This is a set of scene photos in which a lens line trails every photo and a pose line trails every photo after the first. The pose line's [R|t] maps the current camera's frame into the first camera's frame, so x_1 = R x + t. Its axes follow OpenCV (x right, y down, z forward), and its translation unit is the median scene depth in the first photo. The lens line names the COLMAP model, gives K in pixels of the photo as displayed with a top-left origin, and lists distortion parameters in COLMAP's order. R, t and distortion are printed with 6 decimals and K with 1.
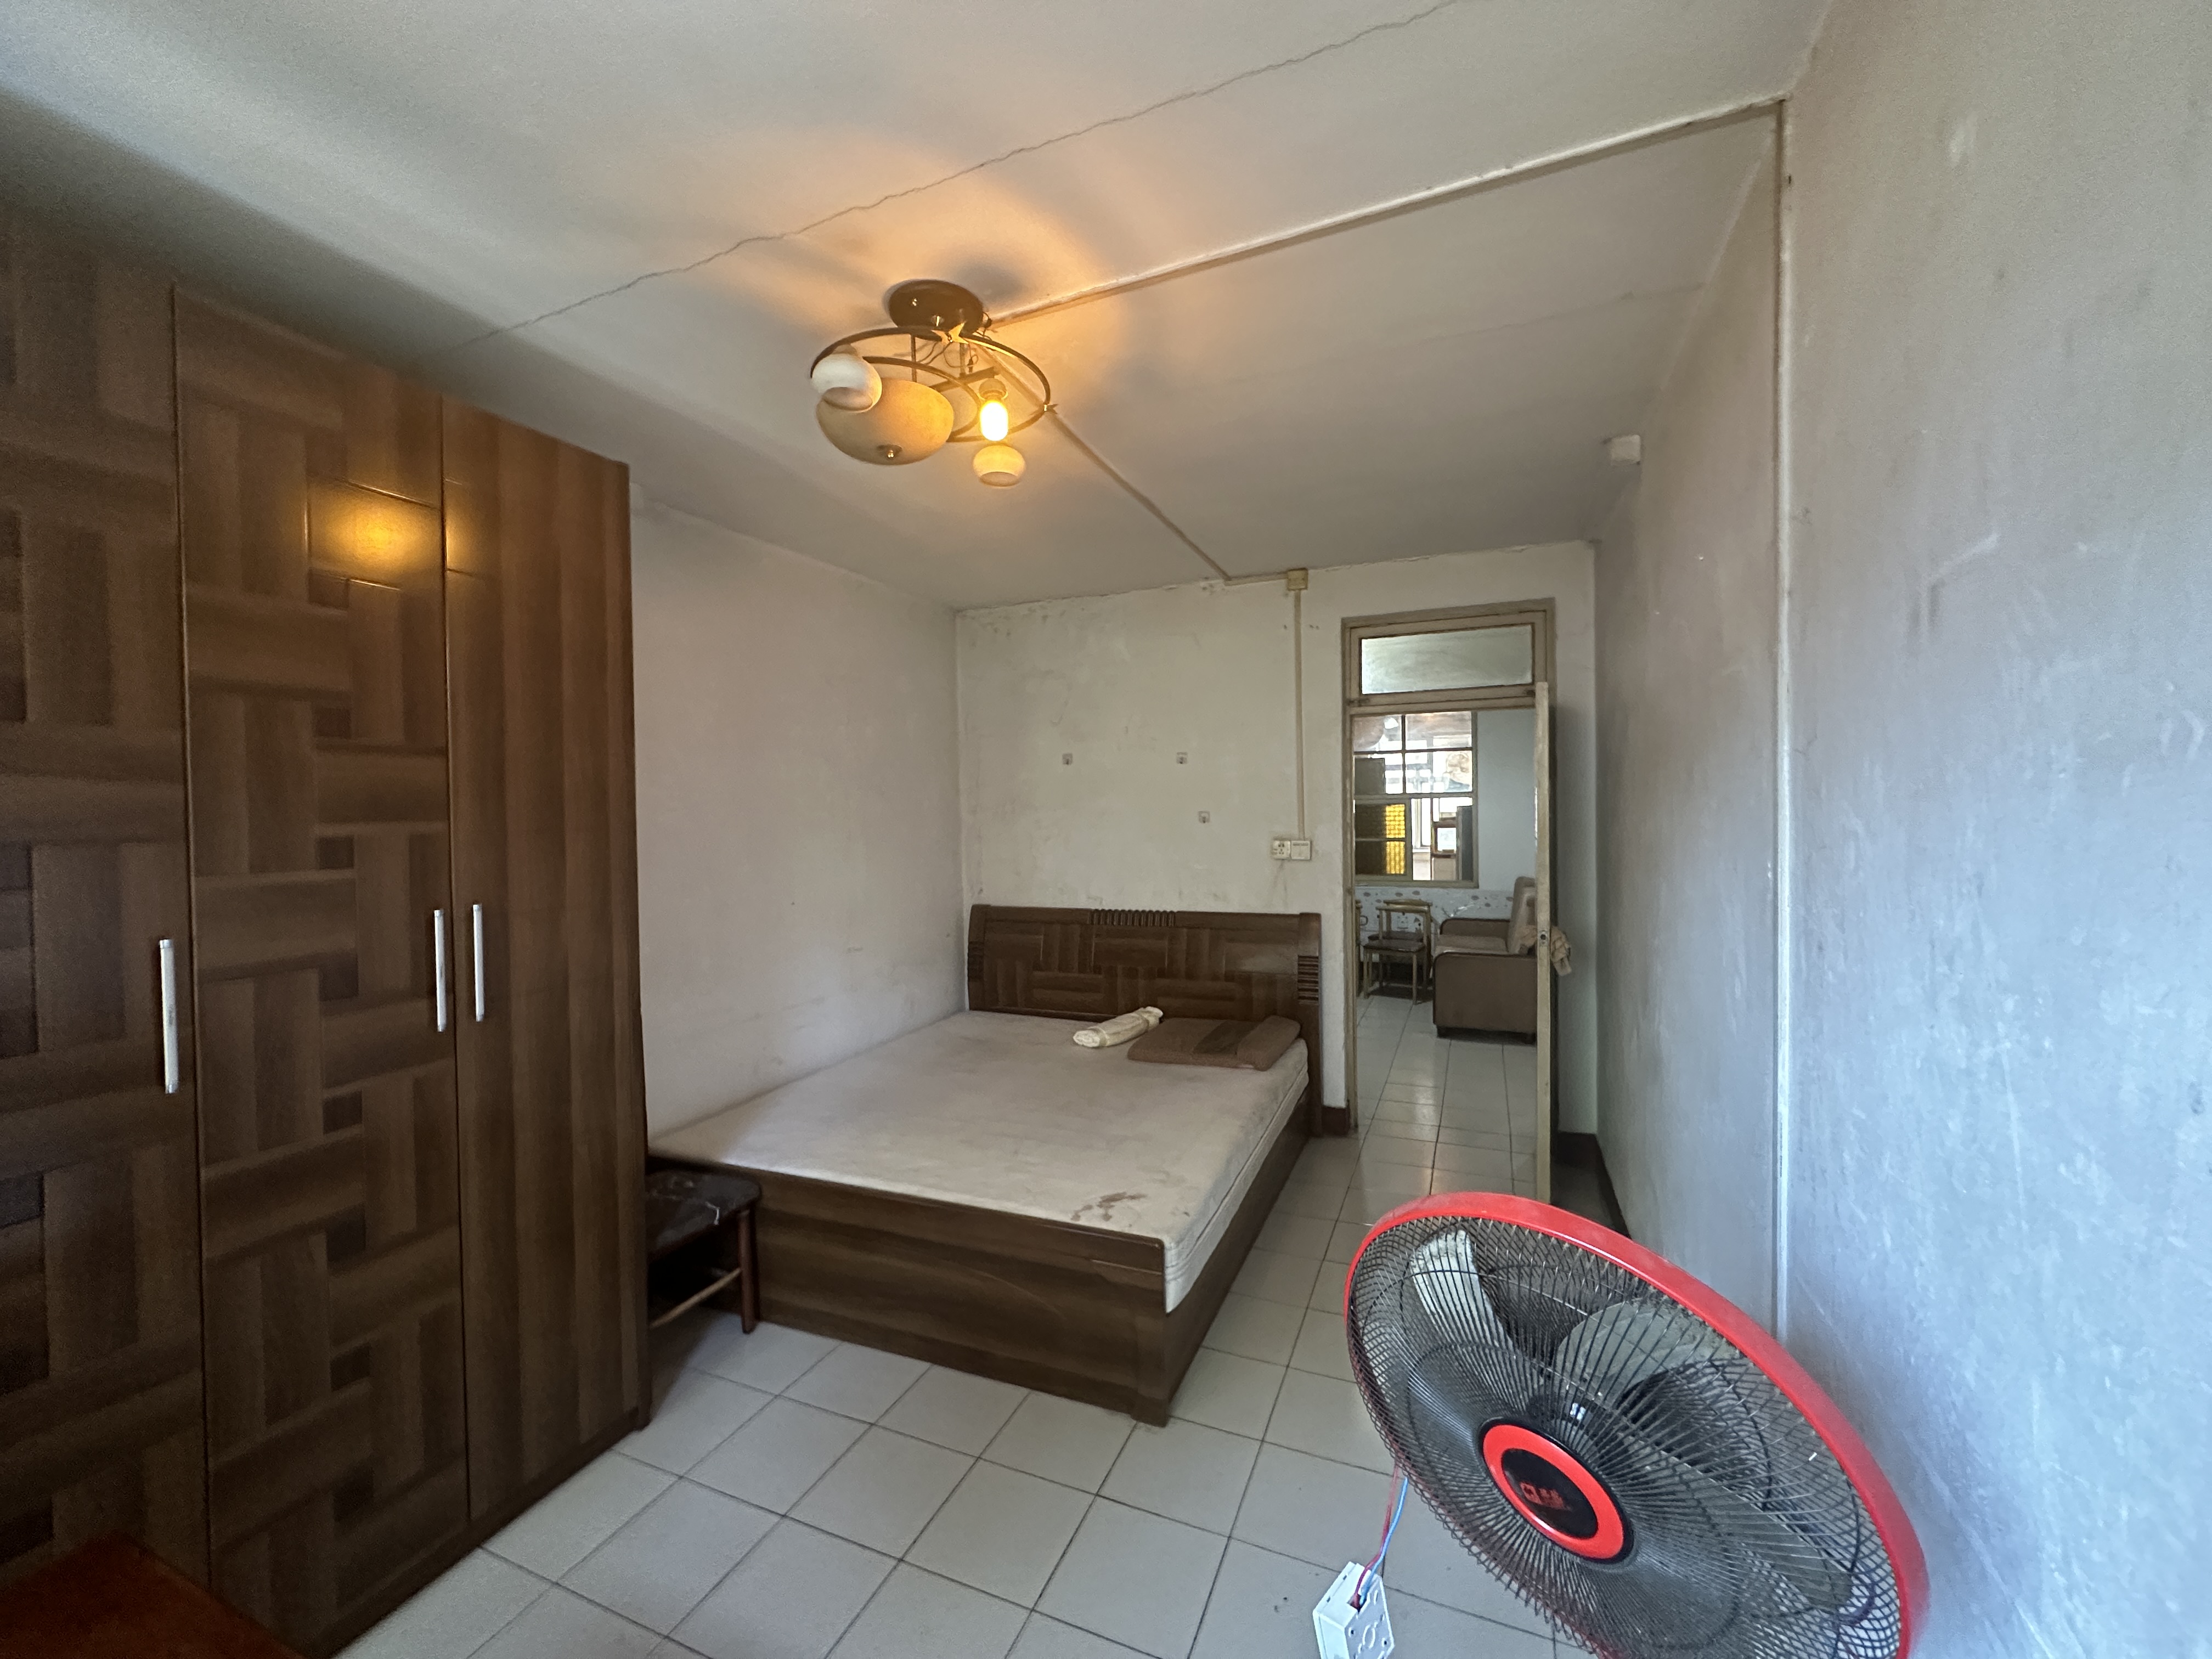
lens RADIAL K [[884.4, 0, 1096.3], [0, 884.4, 827.6], [0, 0, 1]] dist [-0.002711, -0.000038]
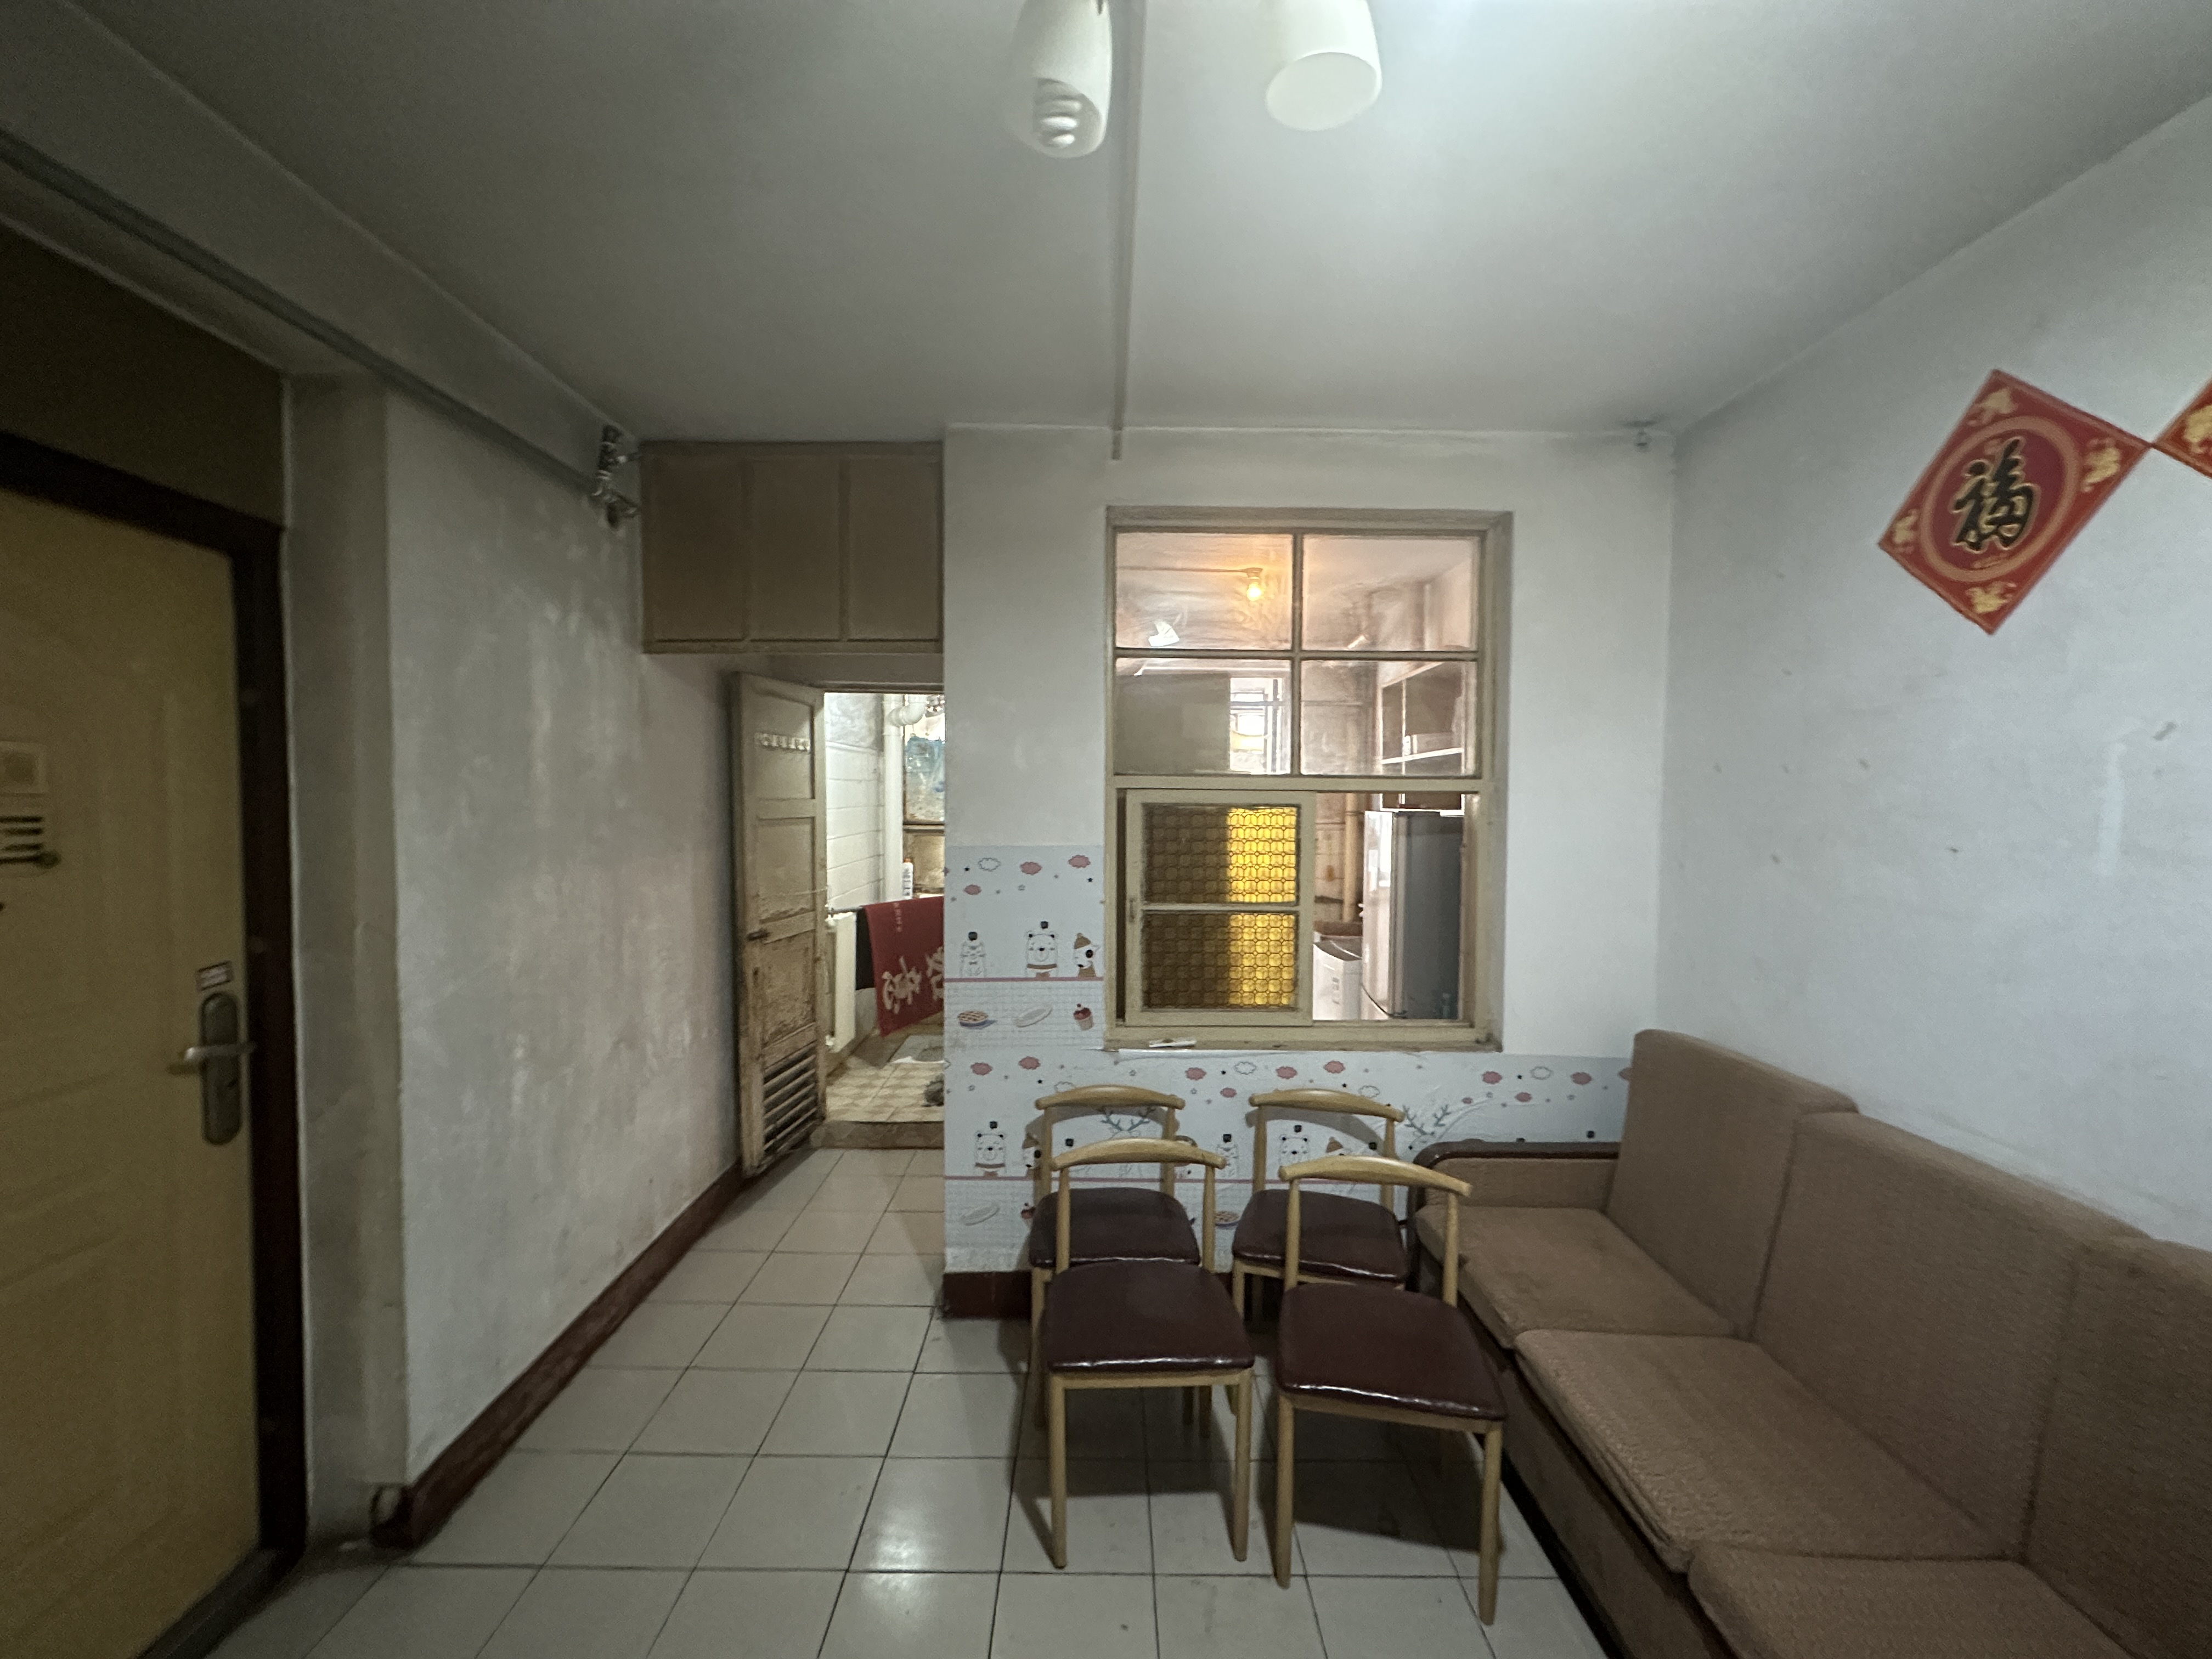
lens RADIAL K [[884.4, 0, 1109.0], [0, 884.4, 828.5], [0, 0, 1]] dist [-0.002711, -0.000038]
pose [[0.918034, 0.002703, 0.396492, 0.143094], [-0.007642, 0.999912, 0.010877, -0.021491], [-0.396428, -0.013015, 0.917974, 0.708781]]
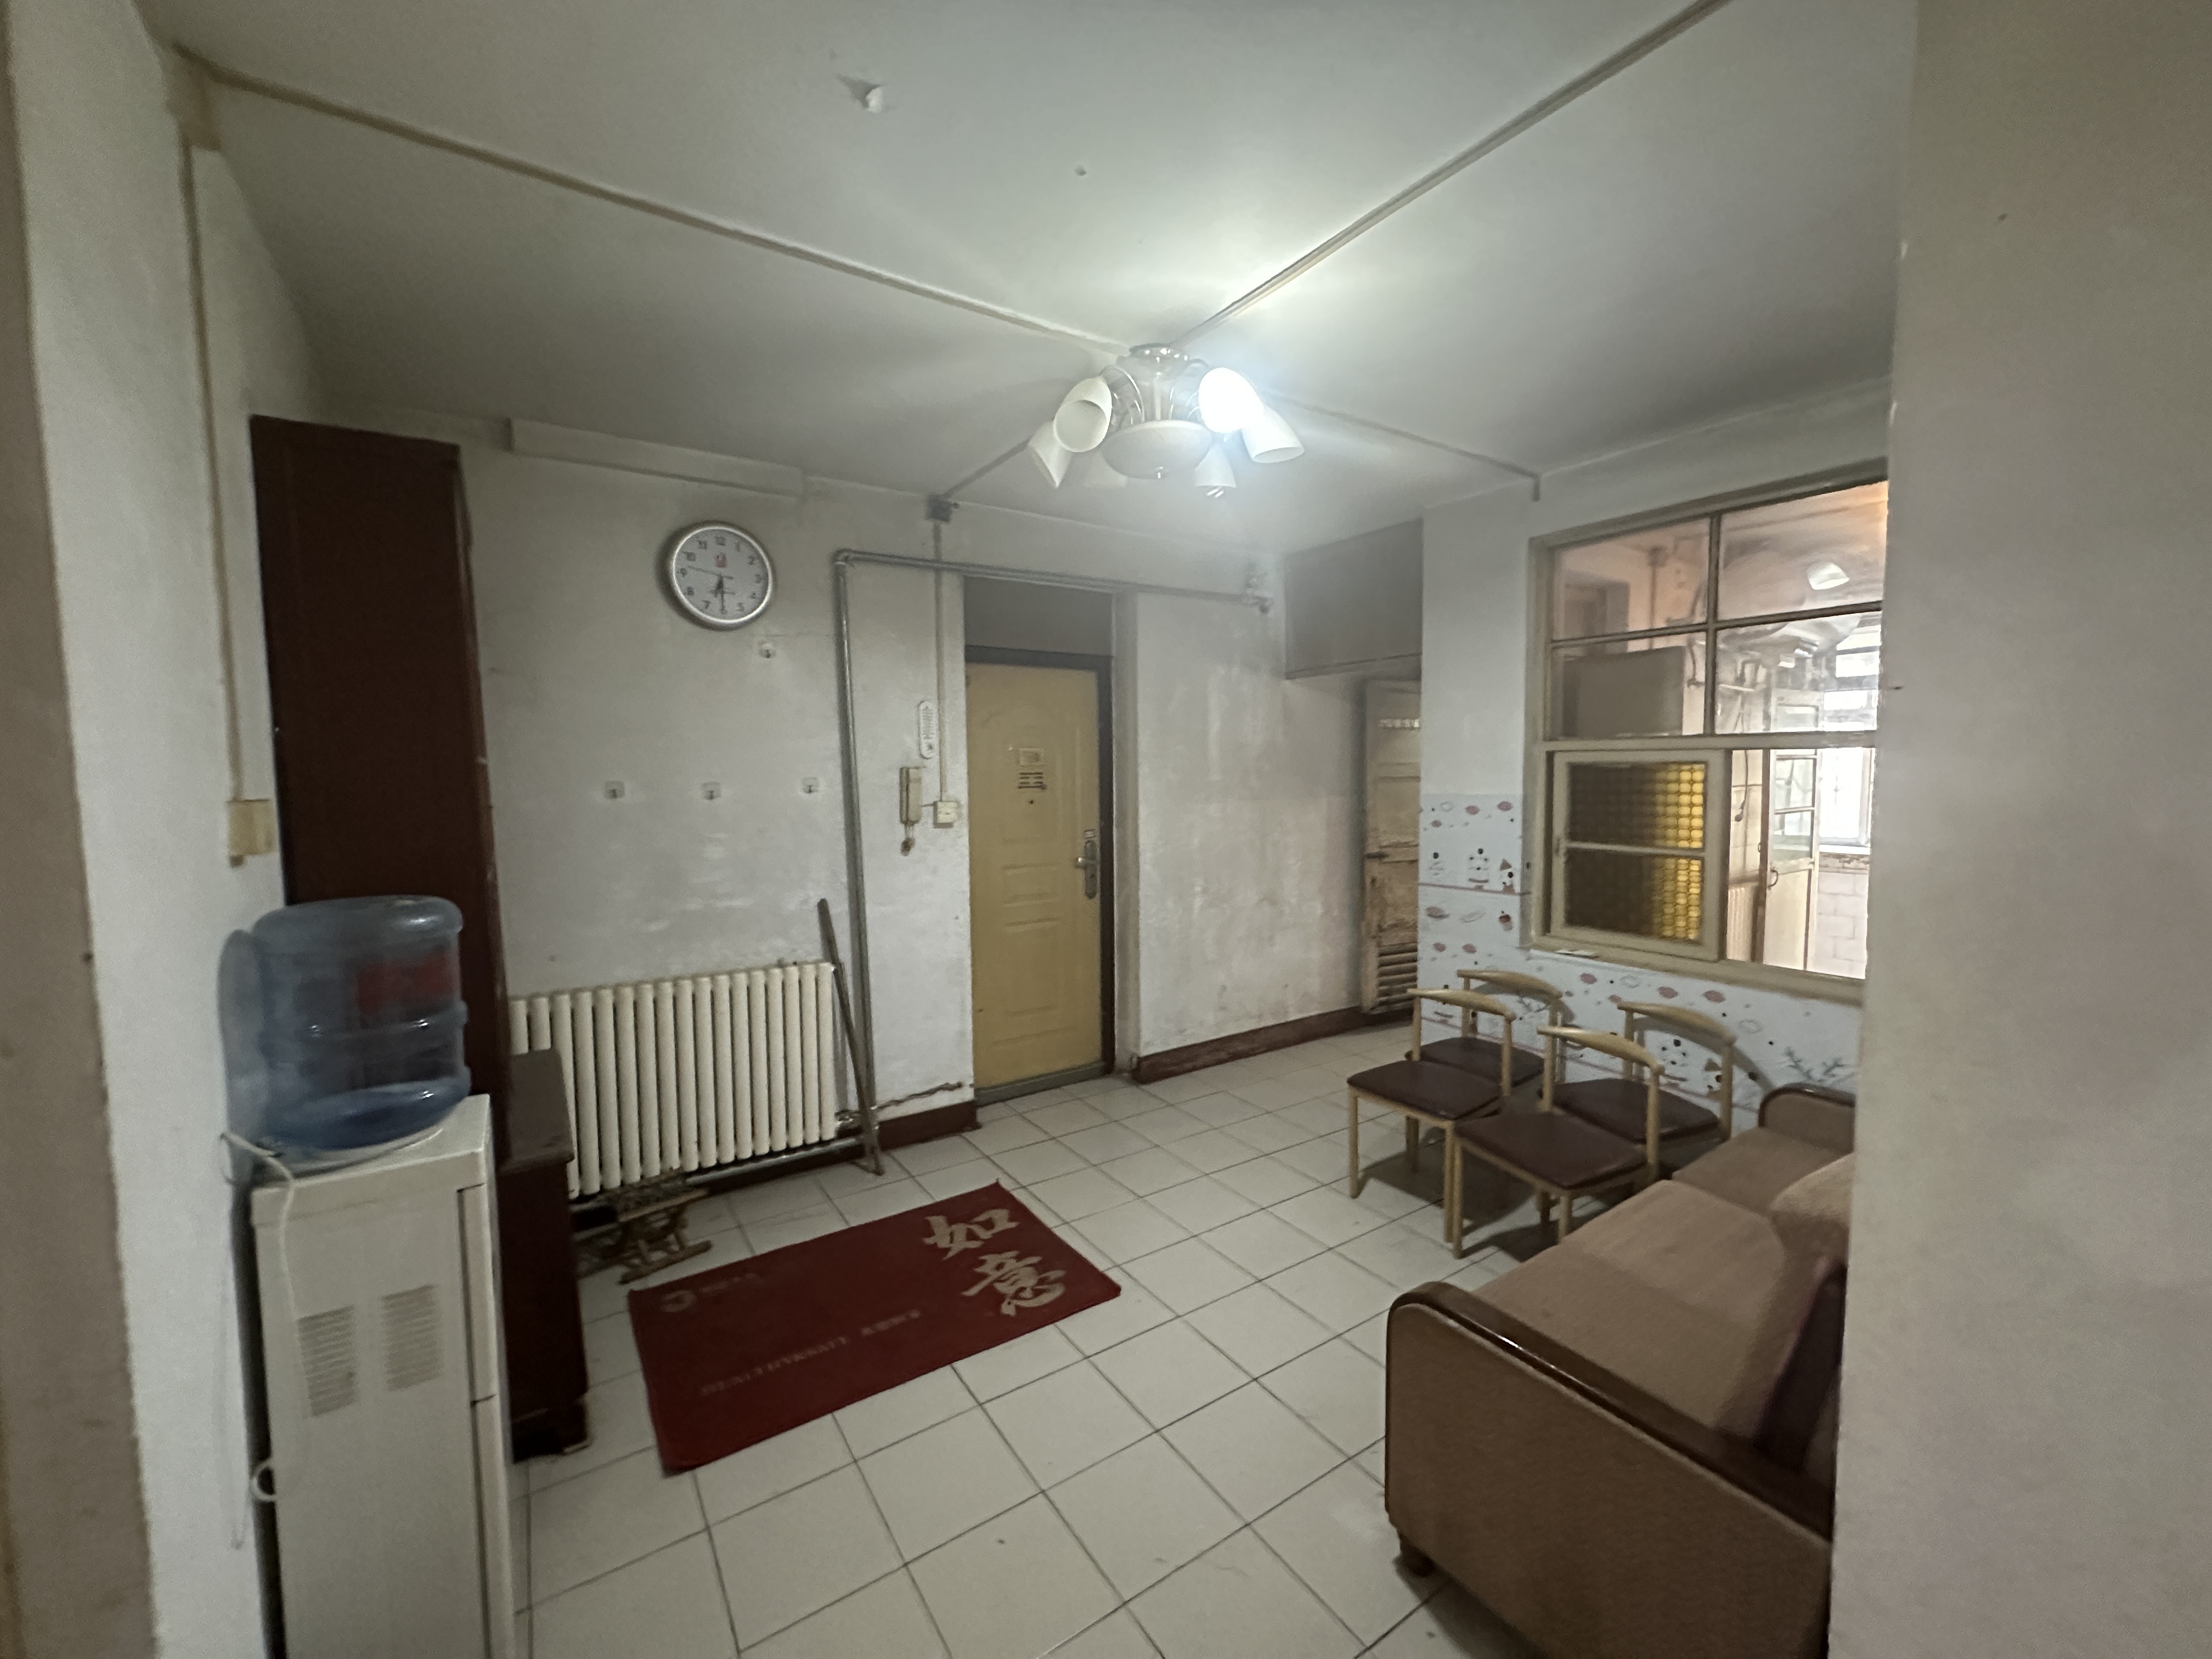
lens RADIAL K [[884.4, 0, 1105.2], [0, 884.4, 828.3], [0, 0, 1]] dist [-0.002711, -0.000038]
pose [[0.835198, 0.040301, -0.548471, 0.341664], [-0.011748, 0.998391, 0.055471, -0.016755], [0.549824, -0.039886, 0.834327, 0.530300]]
